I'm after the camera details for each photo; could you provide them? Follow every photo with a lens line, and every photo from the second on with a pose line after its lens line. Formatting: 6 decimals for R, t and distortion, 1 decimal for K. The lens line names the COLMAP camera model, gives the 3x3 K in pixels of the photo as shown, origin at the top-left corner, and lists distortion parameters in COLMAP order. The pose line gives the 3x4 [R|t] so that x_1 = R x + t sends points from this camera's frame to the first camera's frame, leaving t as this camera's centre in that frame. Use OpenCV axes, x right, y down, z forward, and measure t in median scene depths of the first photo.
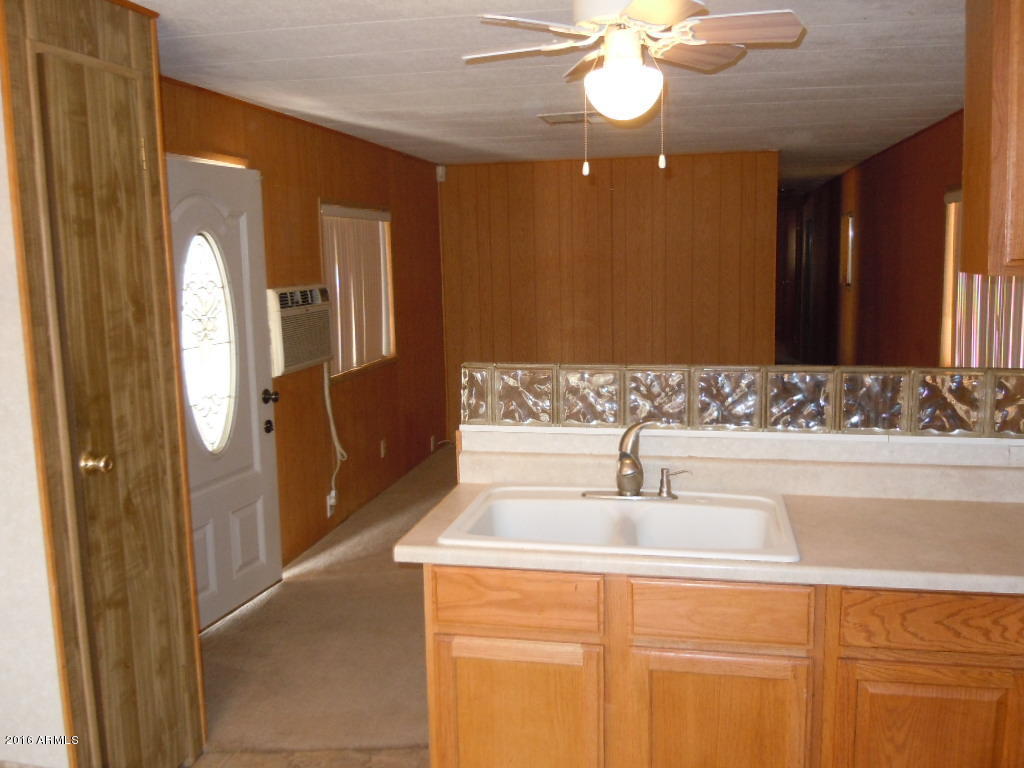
lens RADIAL K [[921.7, 0, 512.0], [0, 921.7, 384.0], [0, 0, 1]] dist [0.044073, -0.158127]
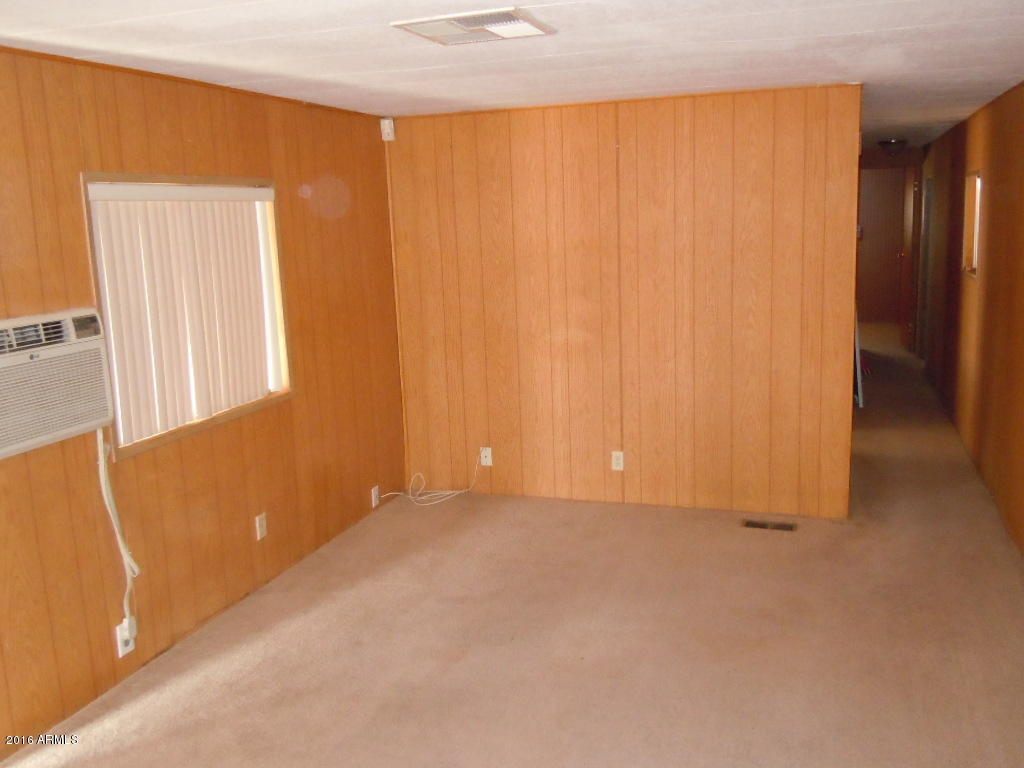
lens RADIAL K [[921.7, 0, 512.0], [0, 921.7, 384.0], [0, 0, 1]] dist [0.044073, -0.158127]
pose [[0.991902, 0.009845, -0.126622, 0.162633], [-0.004359, 0.999042, 0.043536, -0.082378], [0.126929, -0.042632, 0.990995, 0.388178]]
